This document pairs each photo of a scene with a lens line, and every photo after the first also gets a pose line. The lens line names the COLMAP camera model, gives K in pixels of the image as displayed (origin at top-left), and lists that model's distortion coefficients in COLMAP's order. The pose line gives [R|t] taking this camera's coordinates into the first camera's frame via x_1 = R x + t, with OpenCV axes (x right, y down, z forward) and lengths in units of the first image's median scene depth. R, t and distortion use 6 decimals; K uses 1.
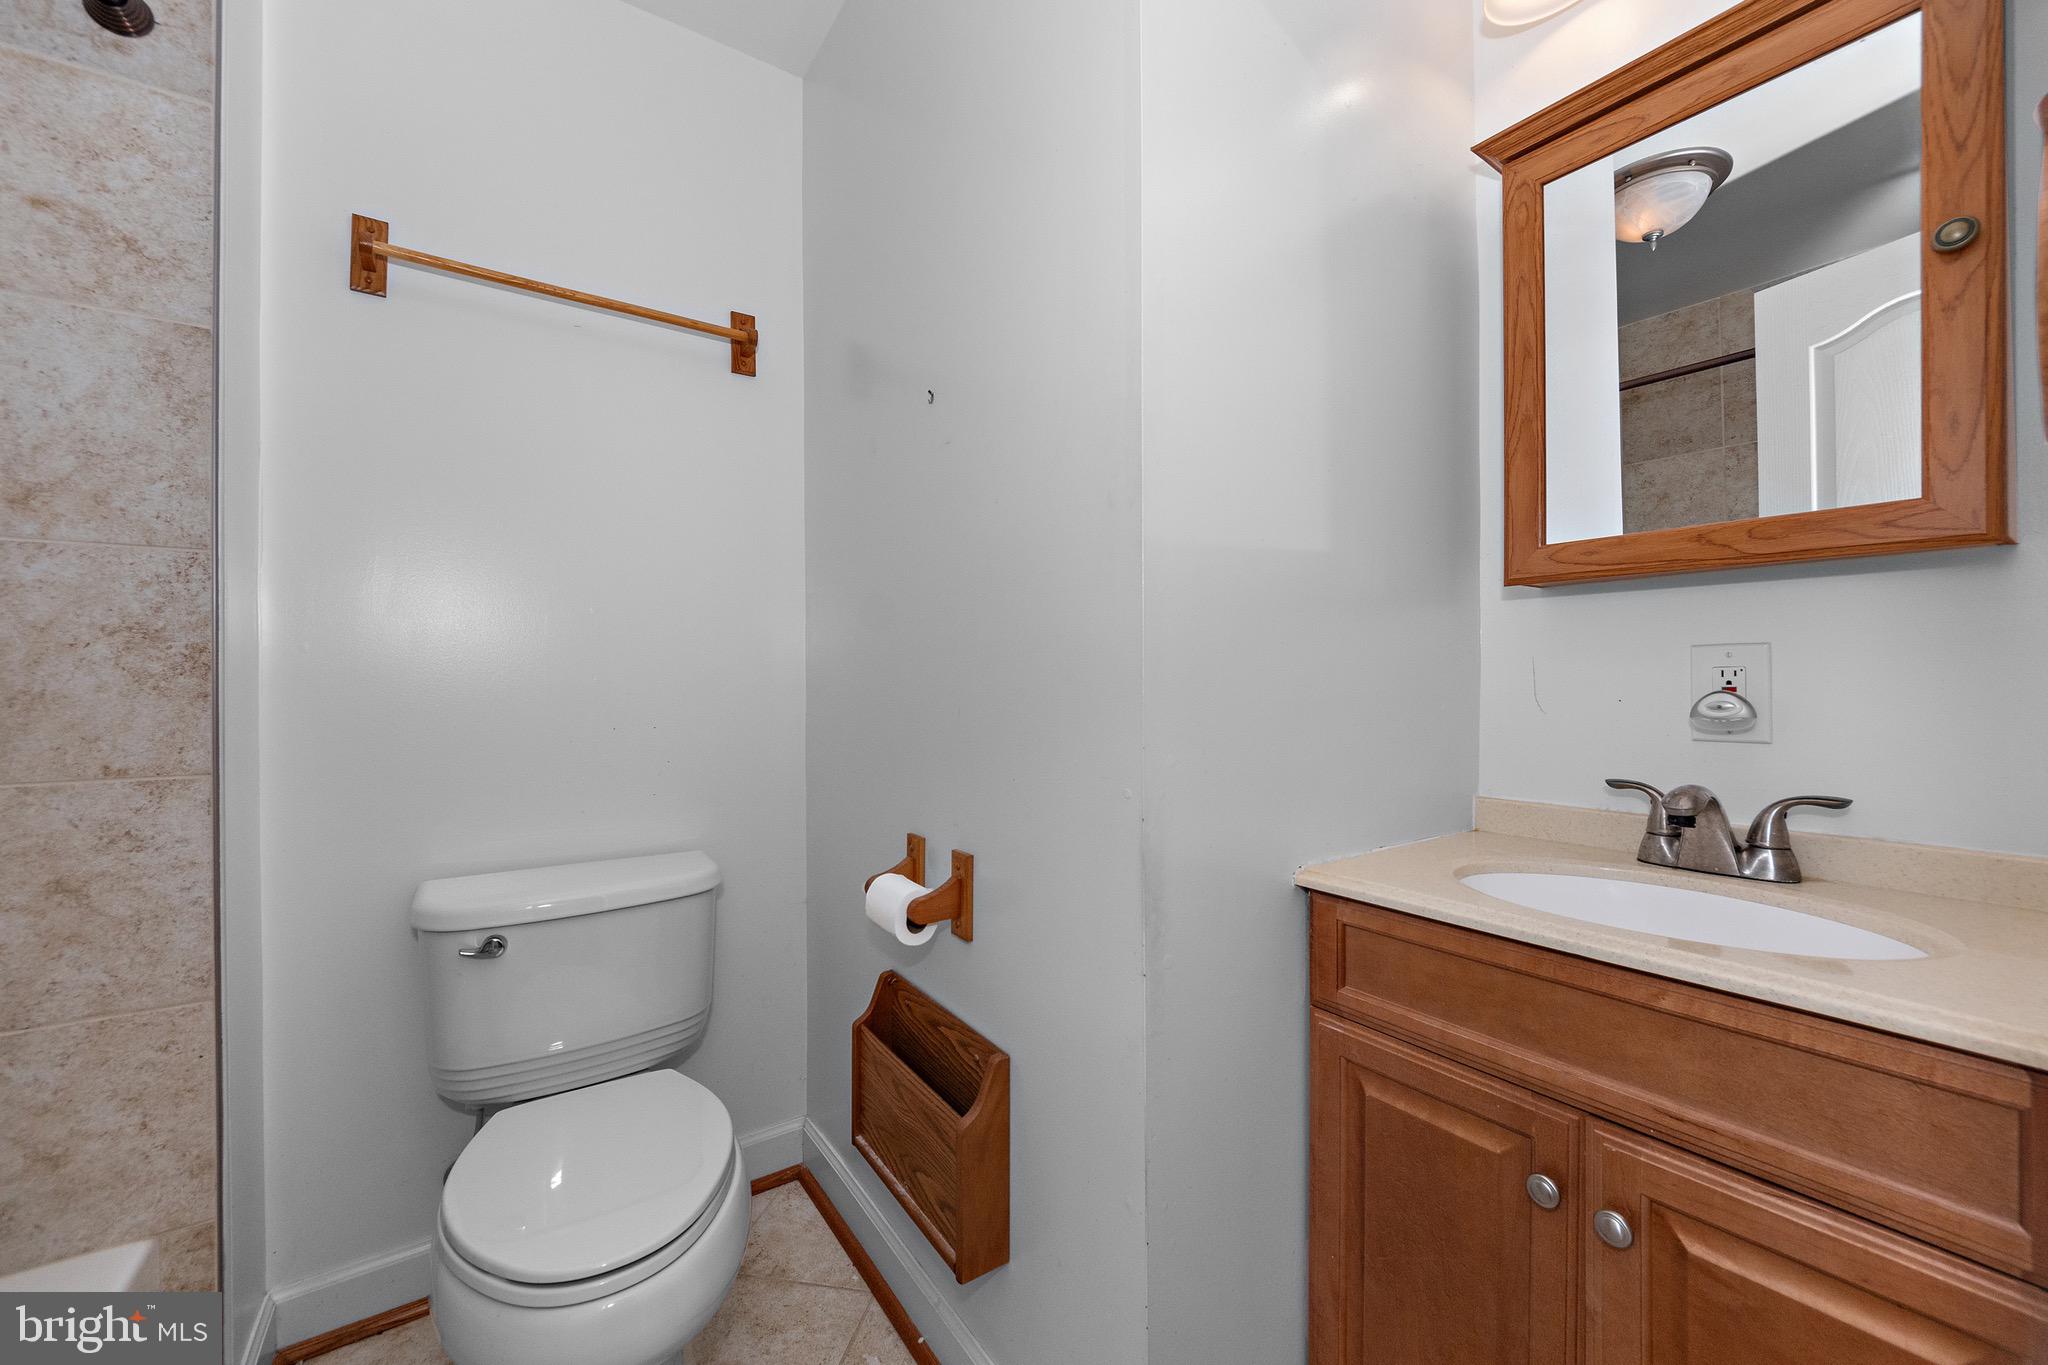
lens RADIAL K [[779.7, 0, 1019.3], [0, 779.7, 676.3], [0, 0, 1]] dist [0.003006, -0.004612]
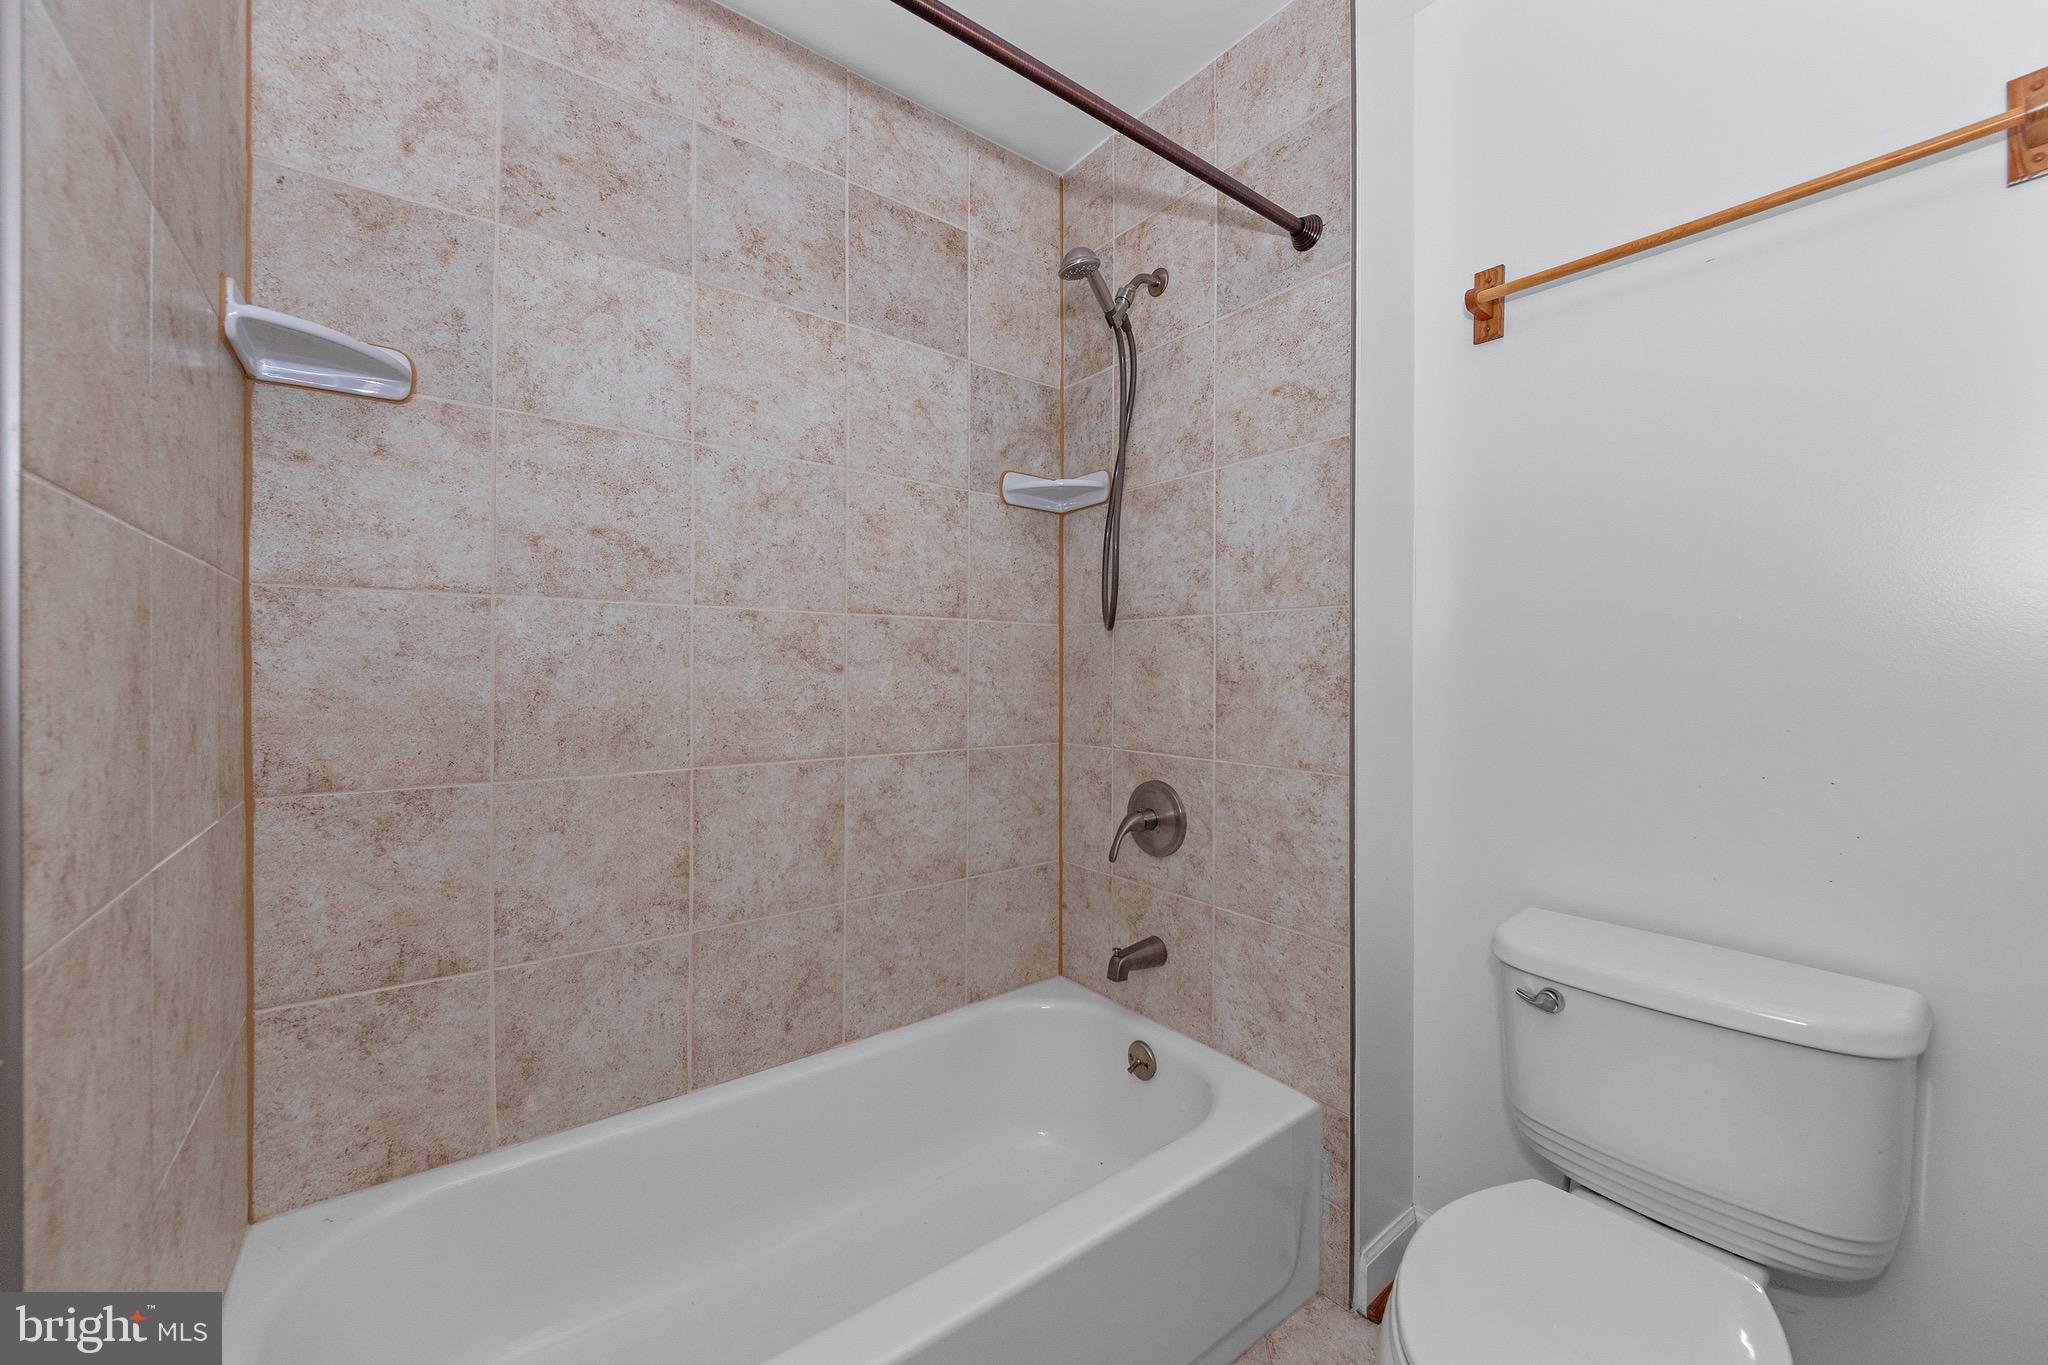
lens RADIAL K [[779.7, 0, 1020.3], [0, 779.7, 677.2], [0, 0, 1]] dist [0.003006, -0.004612]
pose [[0.055442, 0.007435, -0.998434, 0.249060], [-0.002793, 0.999970, 0.007291, -0.049065], [0.998458, 0.002385, 0.055461, 0.383571]]
